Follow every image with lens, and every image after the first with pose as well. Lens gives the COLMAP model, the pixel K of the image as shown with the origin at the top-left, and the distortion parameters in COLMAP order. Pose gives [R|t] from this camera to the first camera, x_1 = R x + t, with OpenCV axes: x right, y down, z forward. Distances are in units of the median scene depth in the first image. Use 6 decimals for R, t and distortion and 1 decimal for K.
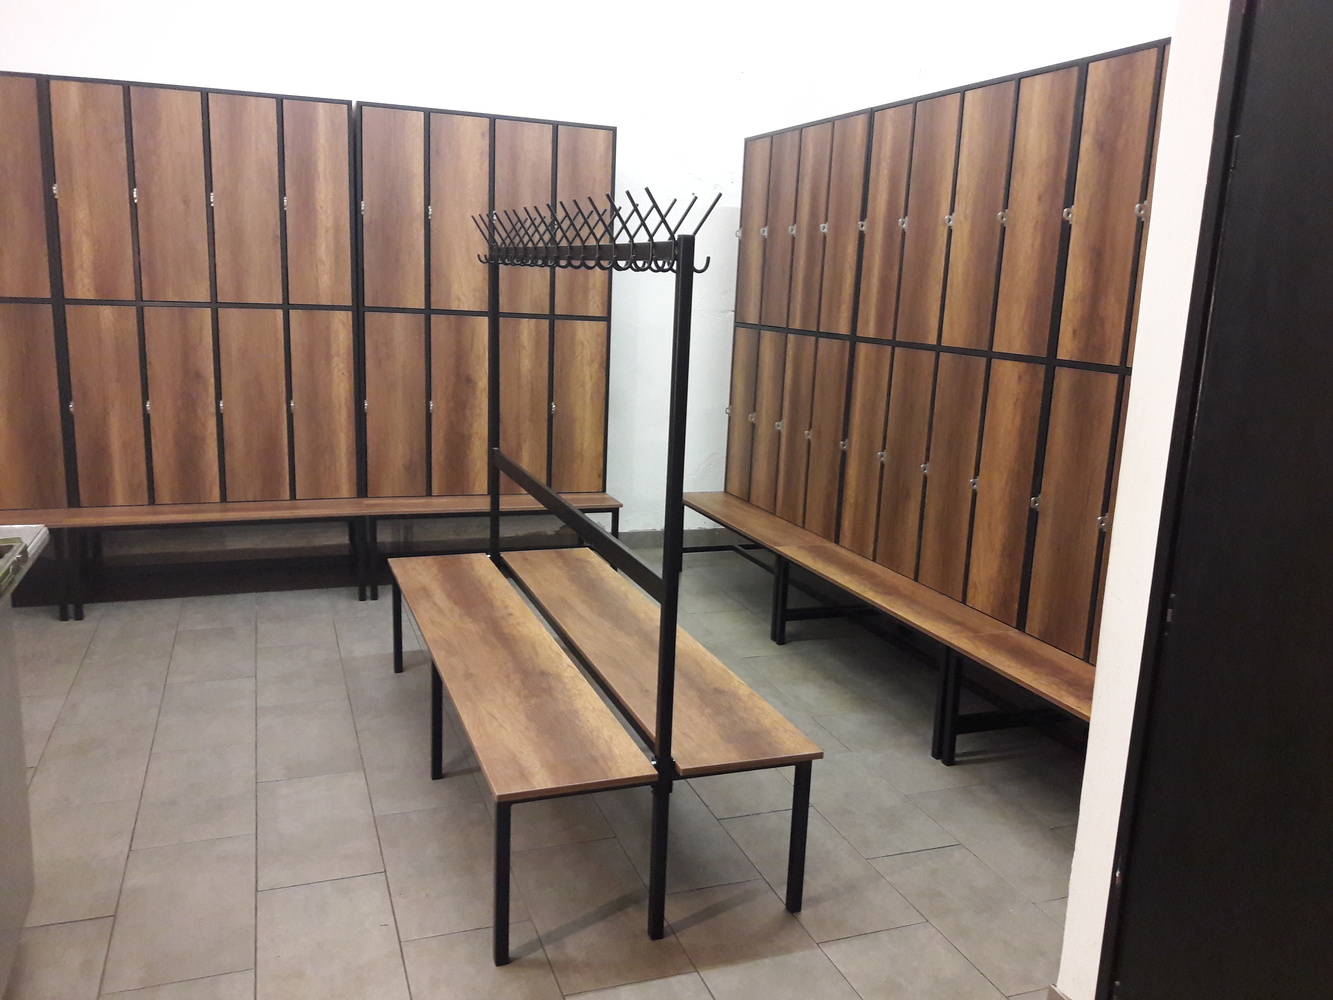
lens RADIAL K [[1084.2, 0, 666.5], [0, 1084.2, 500.0], [0, 0, 1]] dist [0.172435, -0.378357]
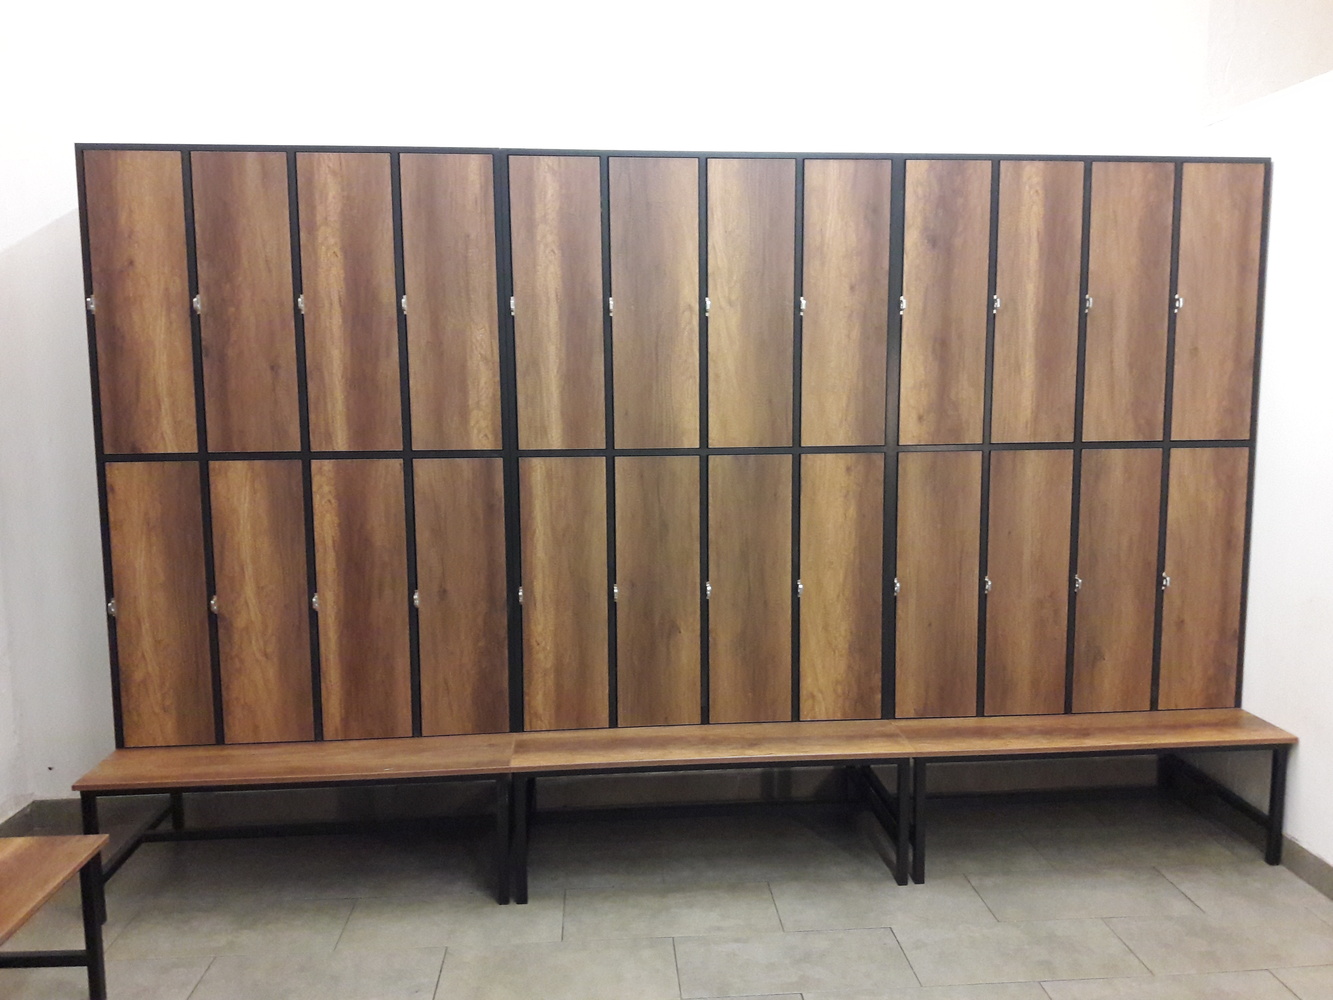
lens RADIAL K [[1084.2, 0, 666.5], [0, 1084.2, 500.0], [0, 0, 1]] dist [0.172435, -0.378357]
pose [[0.269563, -0.162911, 0.949103, -0.583453], [0.207705, 0.972224, 0.107888, -0.202084], [-0.940316, 0.168050, 0.295913, 0.793438]]
